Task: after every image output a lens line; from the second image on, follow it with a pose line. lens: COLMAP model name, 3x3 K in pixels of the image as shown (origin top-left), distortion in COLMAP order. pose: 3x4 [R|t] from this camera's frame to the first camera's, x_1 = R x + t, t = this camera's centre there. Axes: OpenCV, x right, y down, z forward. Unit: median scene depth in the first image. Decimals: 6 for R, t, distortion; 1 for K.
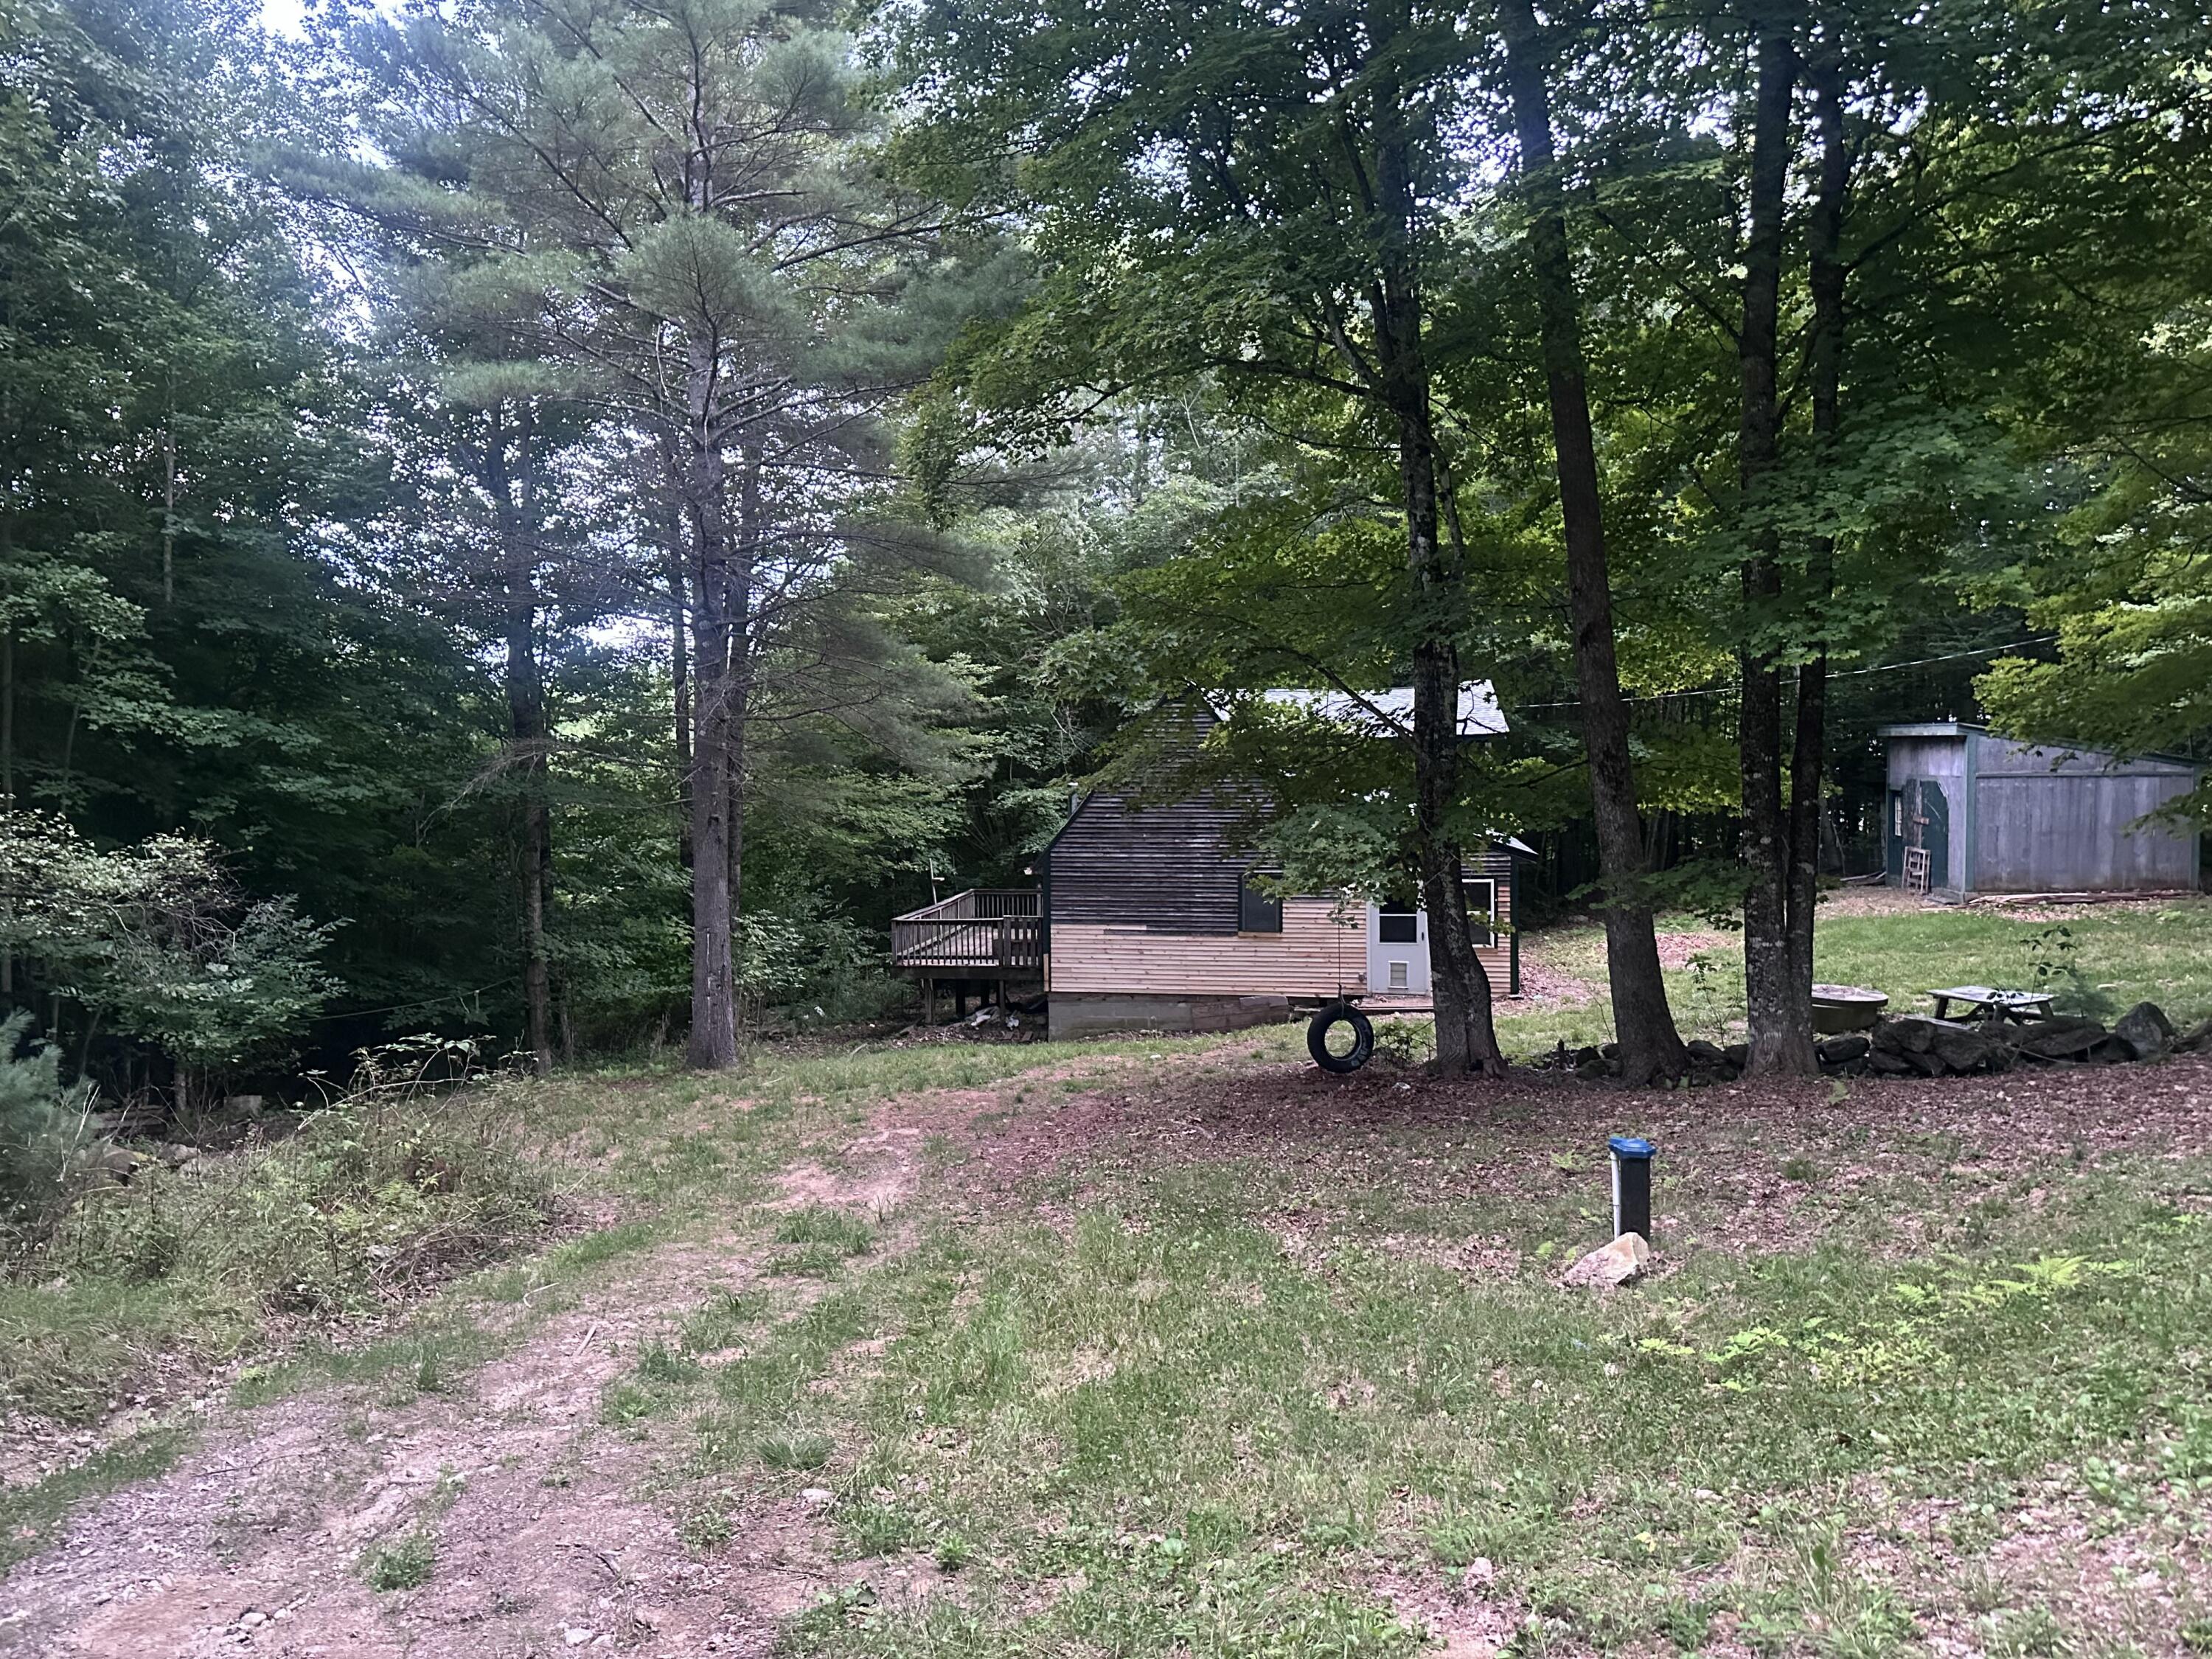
lens RADIAL K [[1550.3, 0, 1106.0], [0, 1550.3, 829.5], [0, 0, 1]] dist [0.113161, -0.000074]
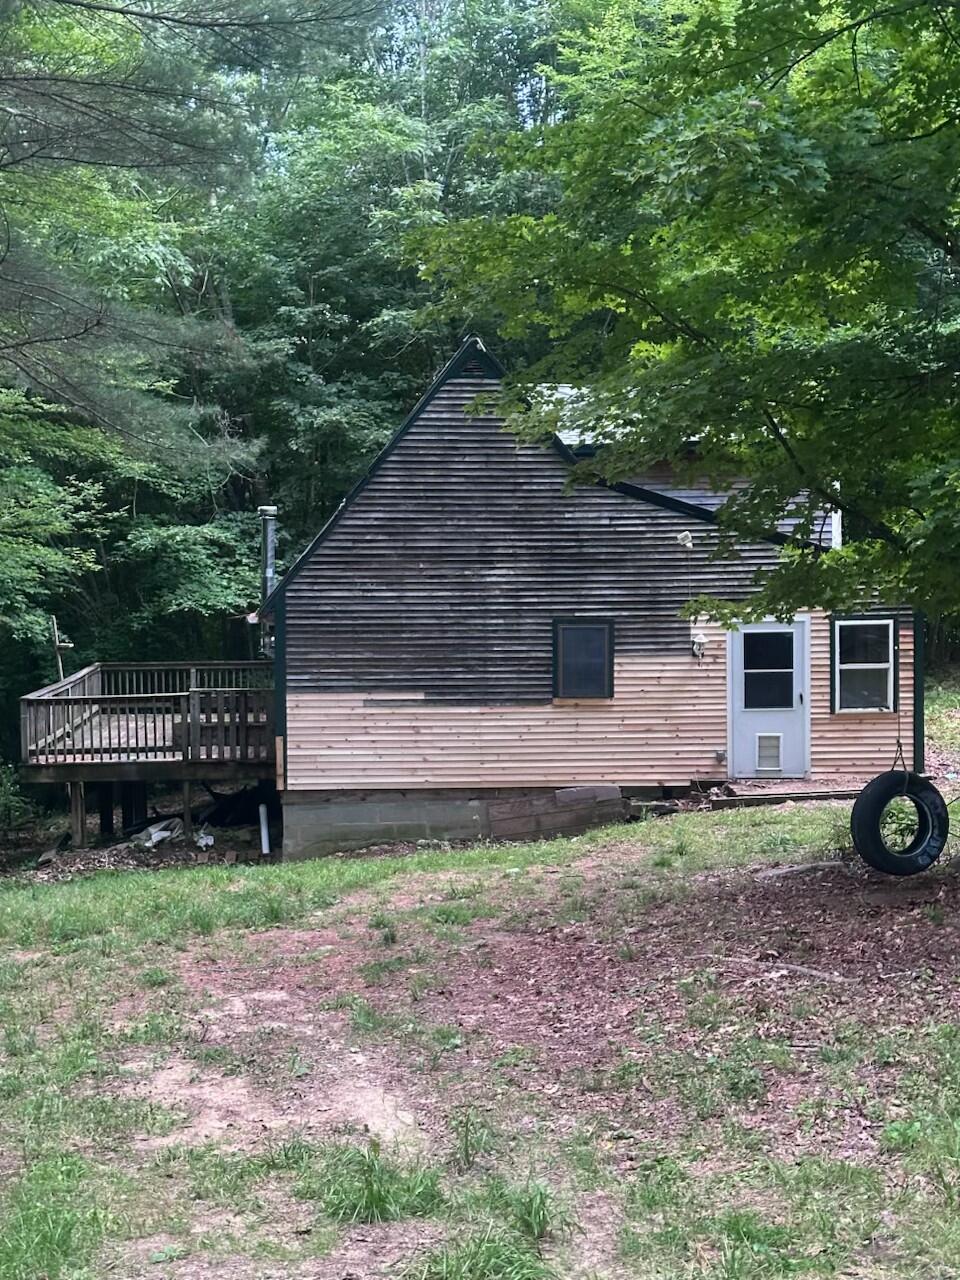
lens RADIAL K [[1824.2, 0, 480.0], [0, 1824.2, 640.0], [0, 0, 1]] dist [0.156048, -0.019405]
pose [[0.978624, -0.011837, 0.205319, -0.120623], [0.010458, 0.999915, 0.007799, 0.031603], [-0.205394, -0.005485, 0.978664, 0.177901]]
